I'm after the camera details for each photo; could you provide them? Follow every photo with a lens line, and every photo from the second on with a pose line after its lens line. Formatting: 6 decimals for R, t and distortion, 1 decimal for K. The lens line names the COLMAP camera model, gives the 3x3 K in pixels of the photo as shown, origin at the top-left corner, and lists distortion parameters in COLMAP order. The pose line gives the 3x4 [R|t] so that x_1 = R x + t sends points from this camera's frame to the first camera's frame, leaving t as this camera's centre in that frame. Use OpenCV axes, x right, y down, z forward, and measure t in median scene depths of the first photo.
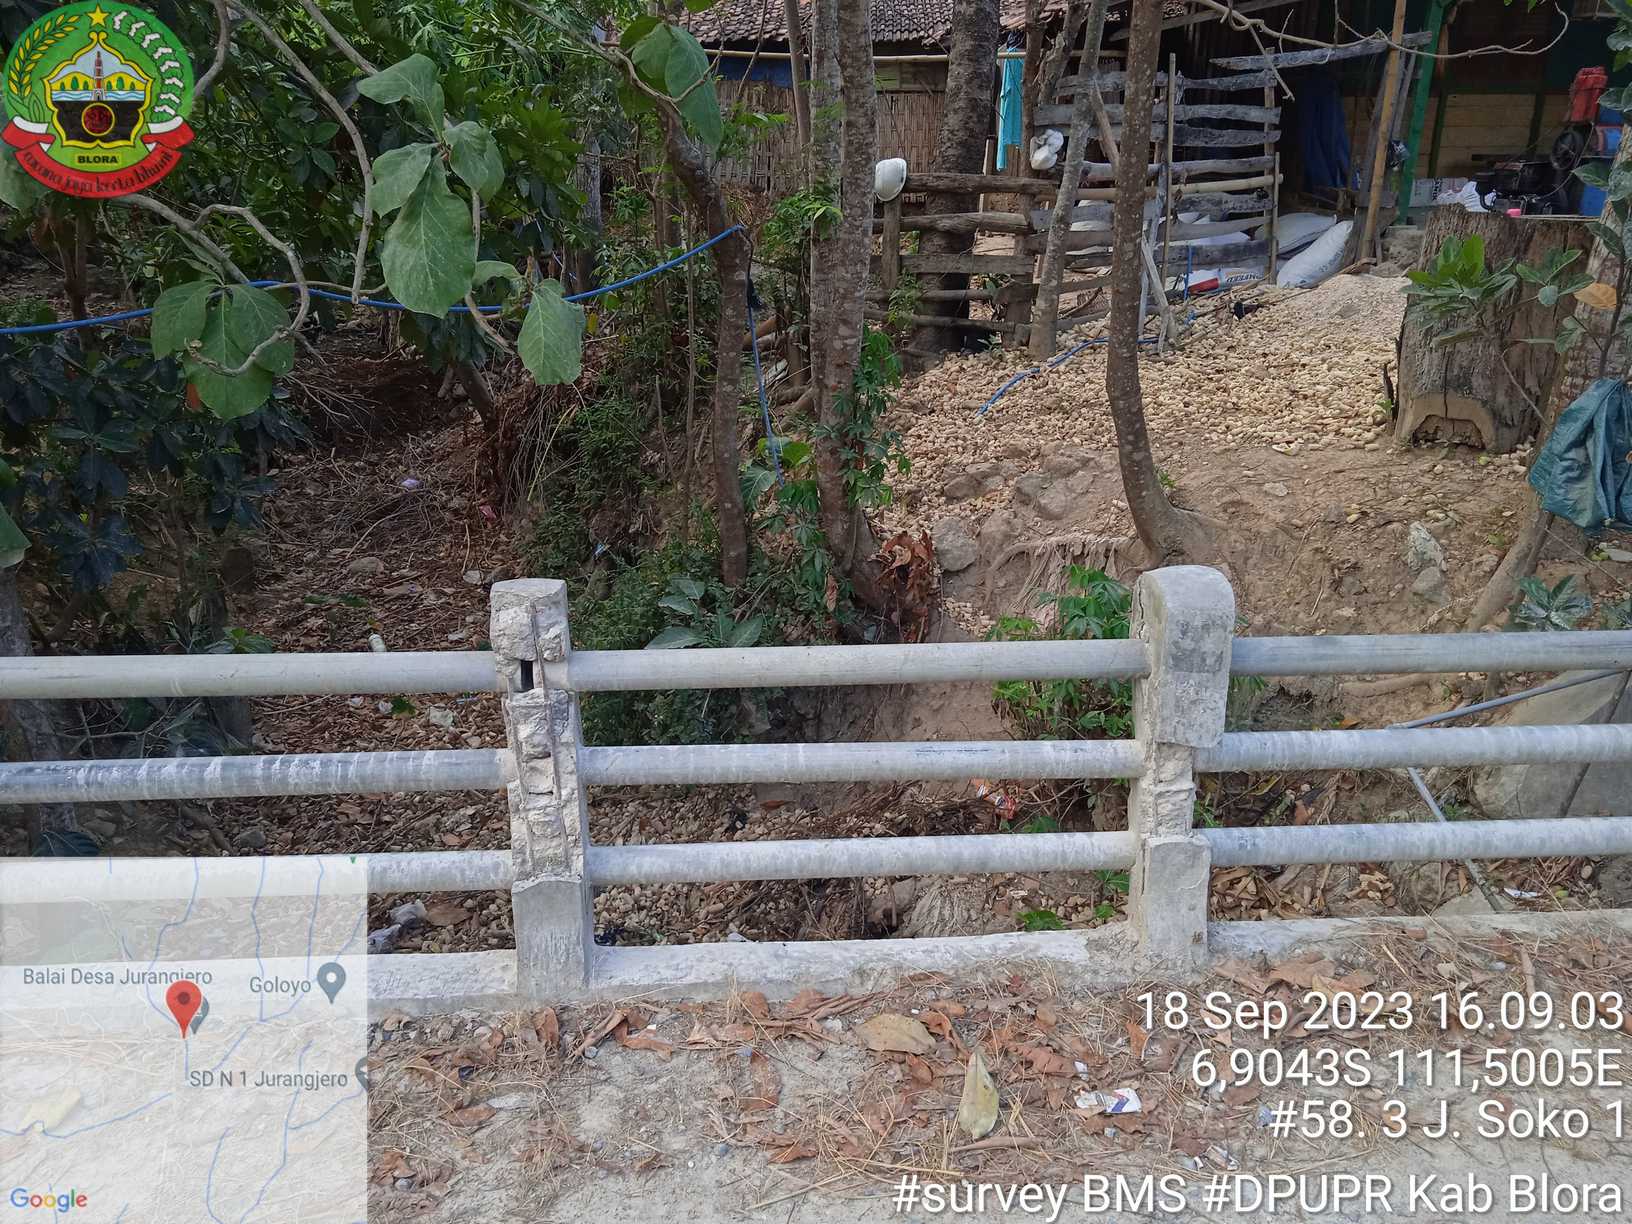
lens RADIAL K [[1343.7, 0, 814.1], [0, 1343.7, 624.3], [0, 0, 1]] dist [0.056817, -0.059600]
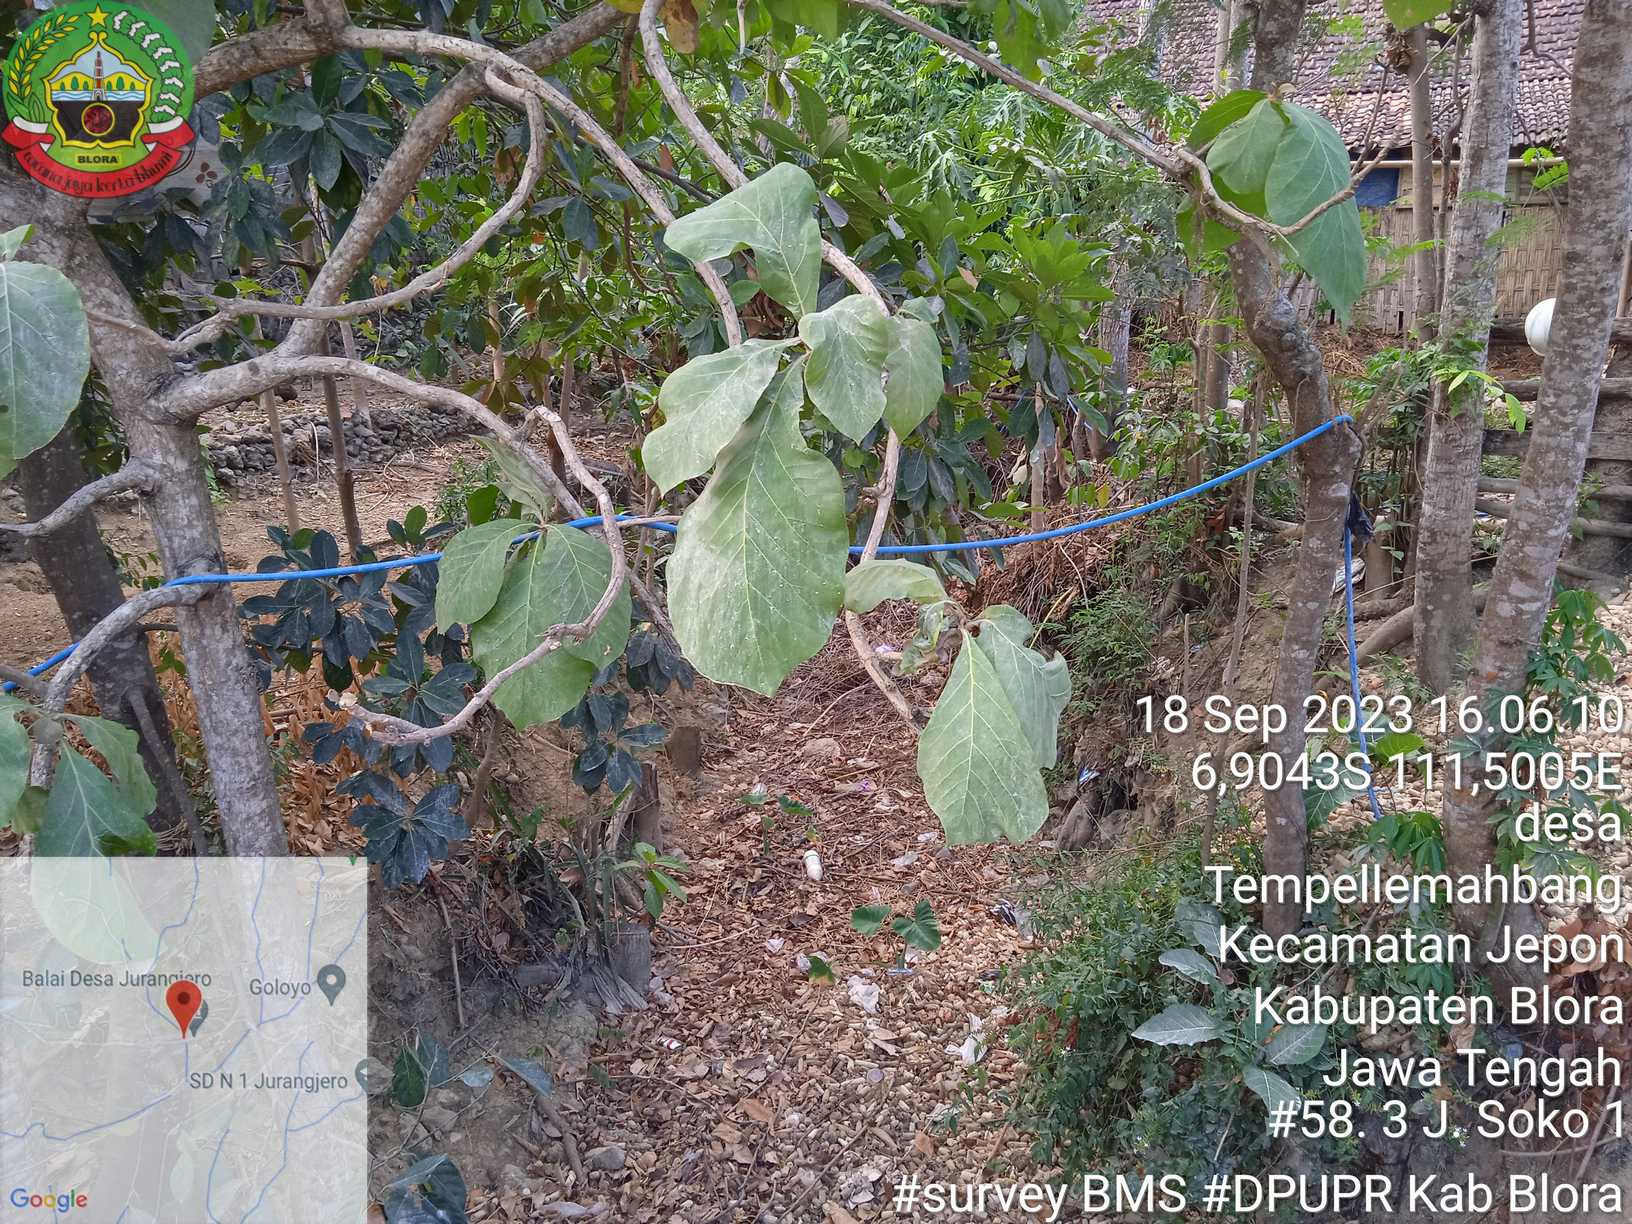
lens RADIAL K [[1343.7, 0, 823.3], [0, 1343.7, 629.0], [0, 0, 1]] dist [0.056817, -0.059600]
pose [[0.933377, 0.076863, -0.350570, -0.031510], [-0.104988, 0.992545, -0.061908, -0.075990], [0.343198, 0.094589, 0.934488, 0.192307]]
